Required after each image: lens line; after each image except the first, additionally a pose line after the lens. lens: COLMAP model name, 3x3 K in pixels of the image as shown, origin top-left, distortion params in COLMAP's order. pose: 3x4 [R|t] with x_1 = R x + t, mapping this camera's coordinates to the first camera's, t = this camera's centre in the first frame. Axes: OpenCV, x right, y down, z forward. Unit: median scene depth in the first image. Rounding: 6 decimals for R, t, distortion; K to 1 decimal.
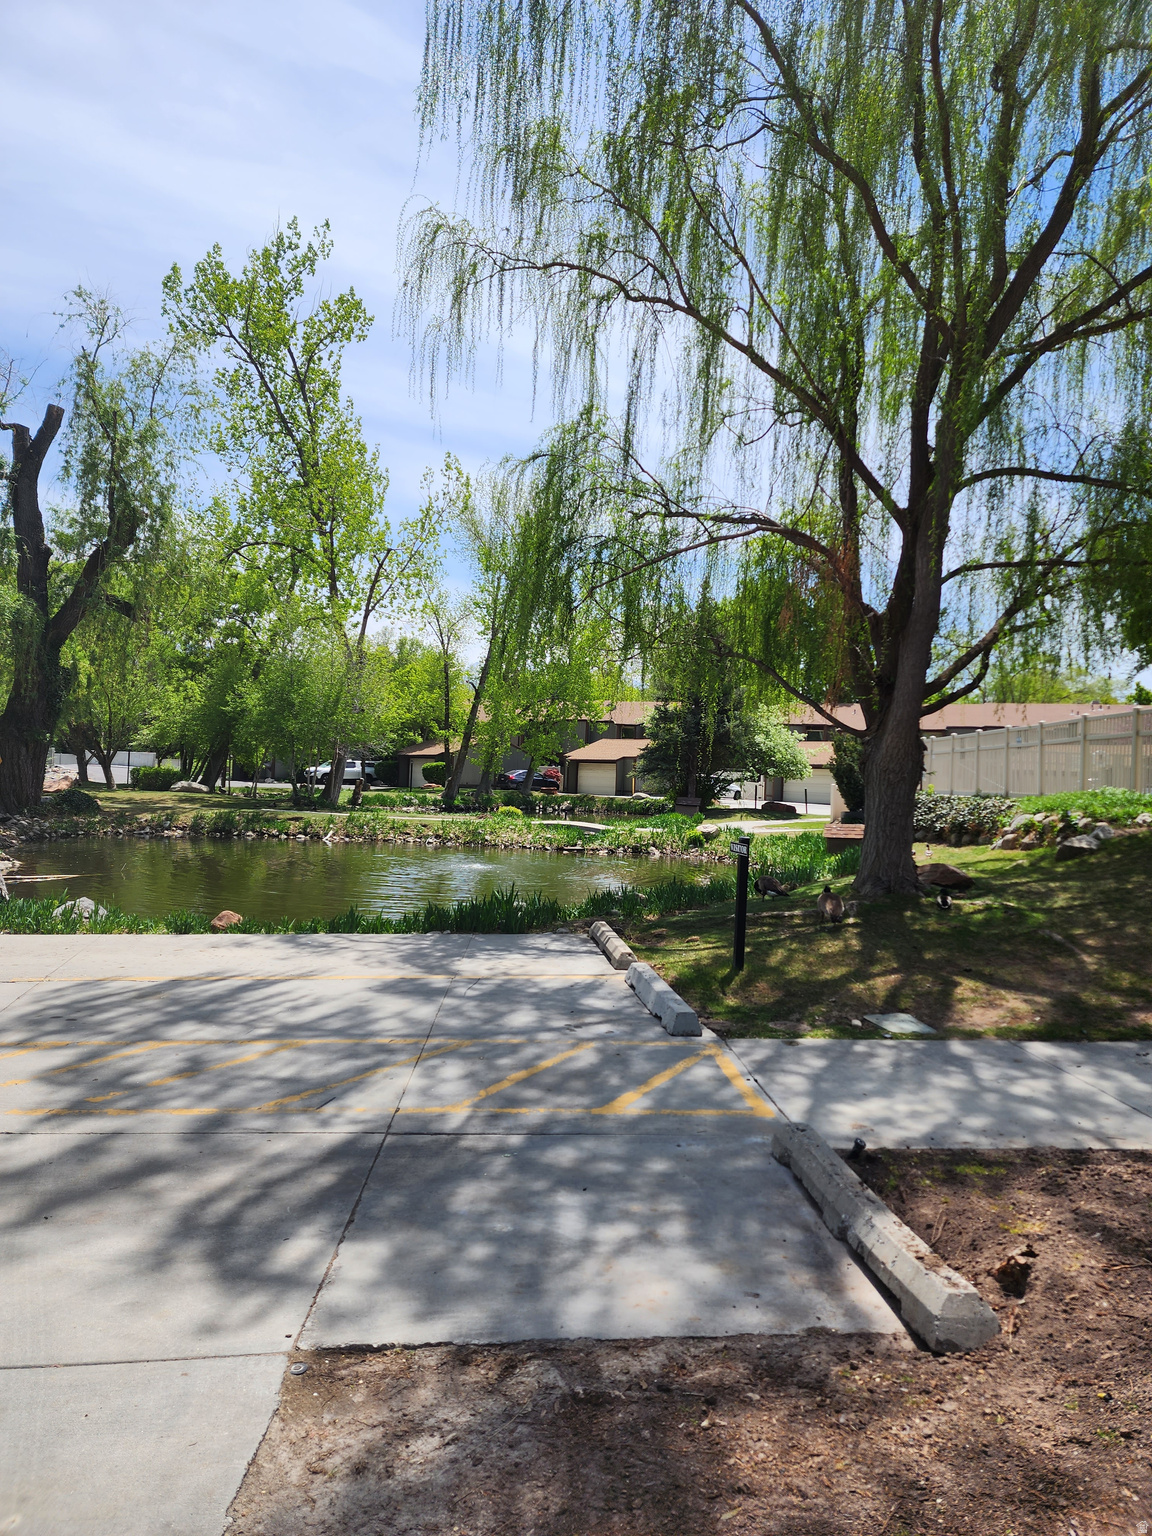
lens RADIAL K [[1040.3, 0, 576.0], [0, 1040.3, 768.0], [0, 0, 1]] dist [-0.000077, -0.000023]
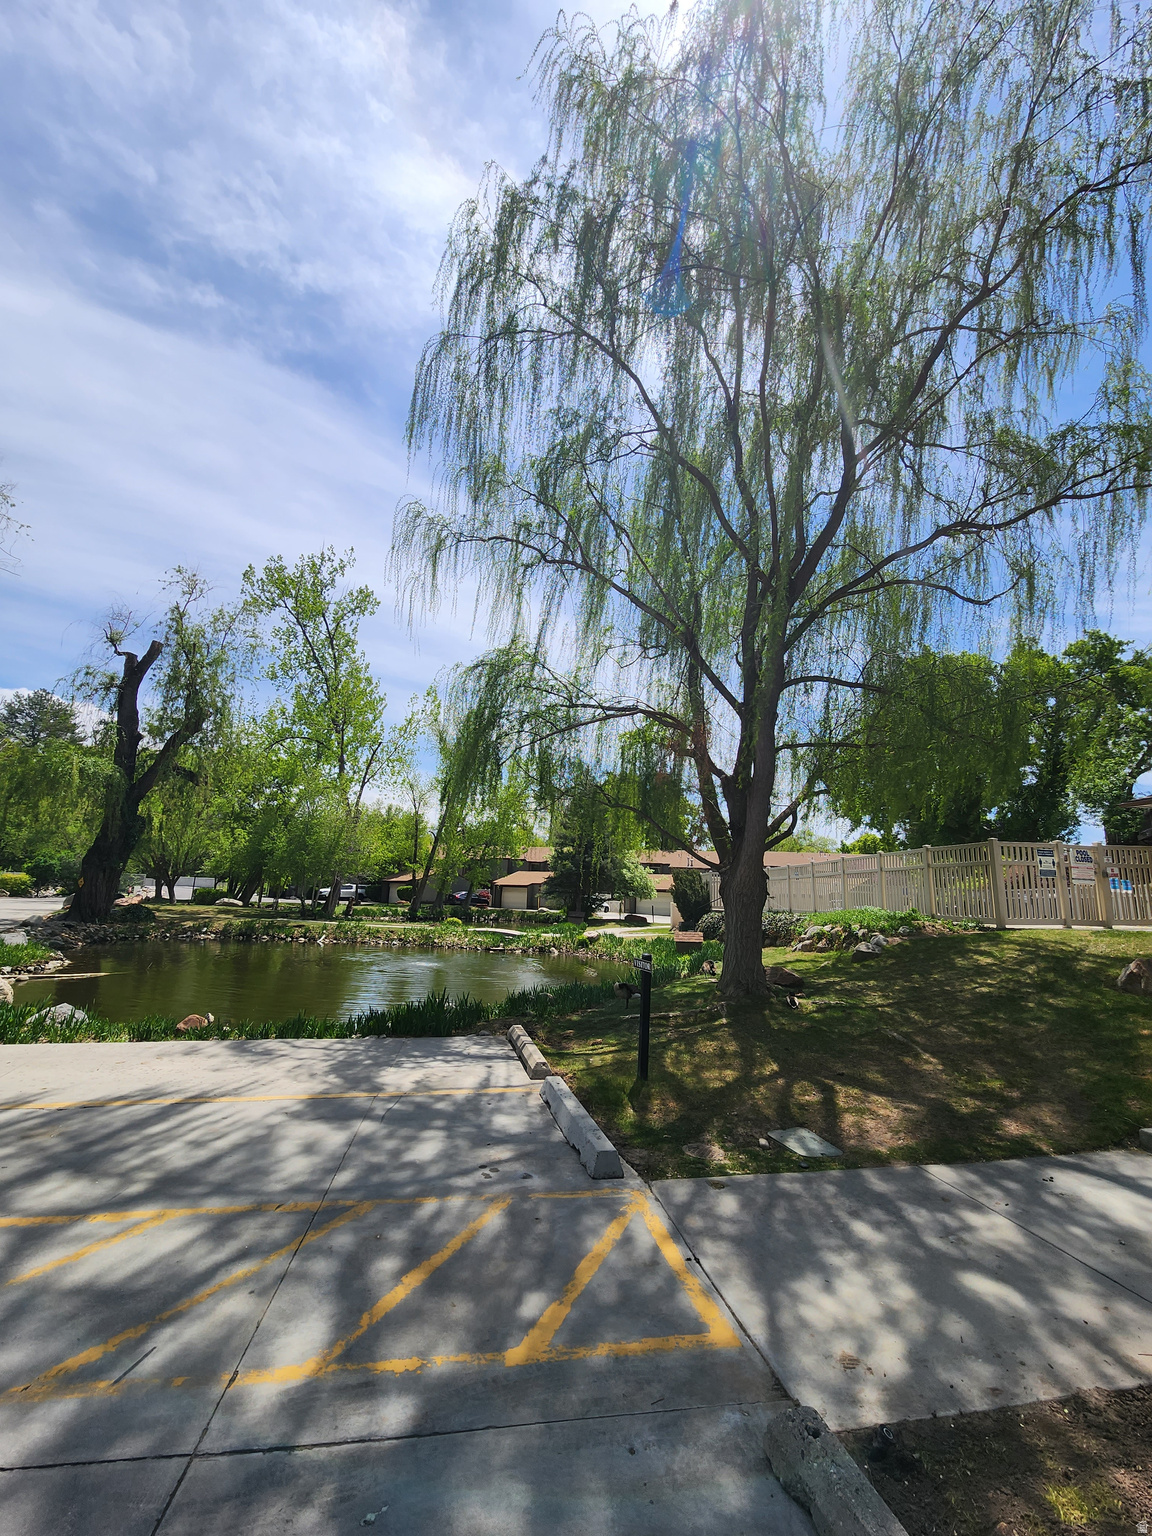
lens RADIAL K [[617.6, 0, 567.6], [0, 617.6, 770.3], [0, 0, 1]] dist [-0.000753, 0.000000]
pose [[0.994445, 0.026390, 0.101897, 0.000675], [-0.006385, 0.981403, -0.191852, -0.000124], [-0.105065, 0.190135, 0.976120, 0.109886]]
